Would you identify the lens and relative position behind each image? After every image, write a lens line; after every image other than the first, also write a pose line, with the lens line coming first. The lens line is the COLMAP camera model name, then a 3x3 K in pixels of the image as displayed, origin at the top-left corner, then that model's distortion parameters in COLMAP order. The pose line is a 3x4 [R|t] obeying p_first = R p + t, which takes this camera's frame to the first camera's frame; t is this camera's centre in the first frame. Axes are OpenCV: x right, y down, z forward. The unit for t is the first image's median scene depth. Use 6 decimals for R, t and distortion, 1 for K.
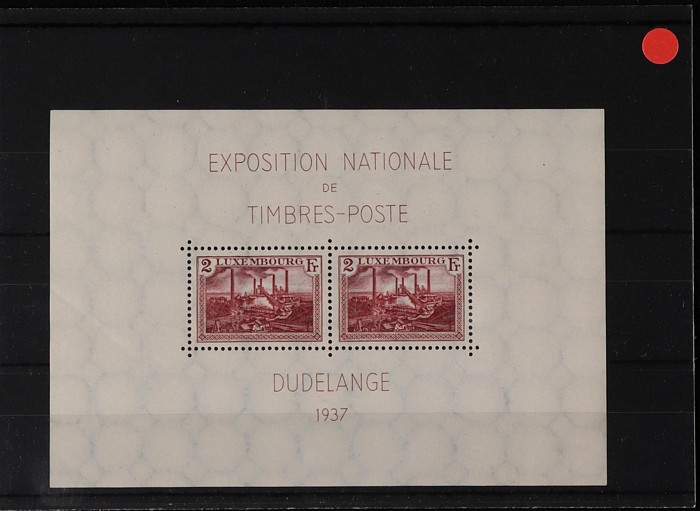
lens RADIAL K [[1353.5, 0, 350.3], [0, 1353.5, 255.8], [0, 0, 1]] dist [0.124942, 0.000000]
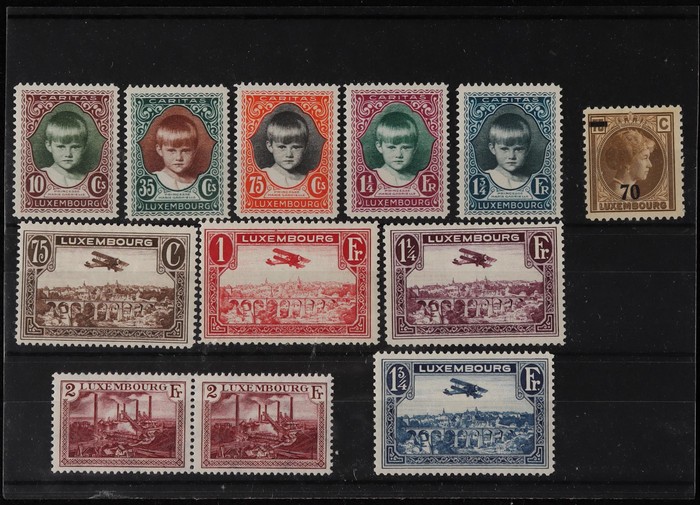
lens RADIAL K [[1324.1, 0, 349.5], [0, 1324.1, 252.8], [0, 0, 1]] dist [0.159186, 0.000000]
pose [[0.999768, 0.017111, -0.013090, 0.113010], [-0.018315, 0.995001, -0.098170, -0.000604], [0.011345, 0.098387, 0.995084, -0.001598]]
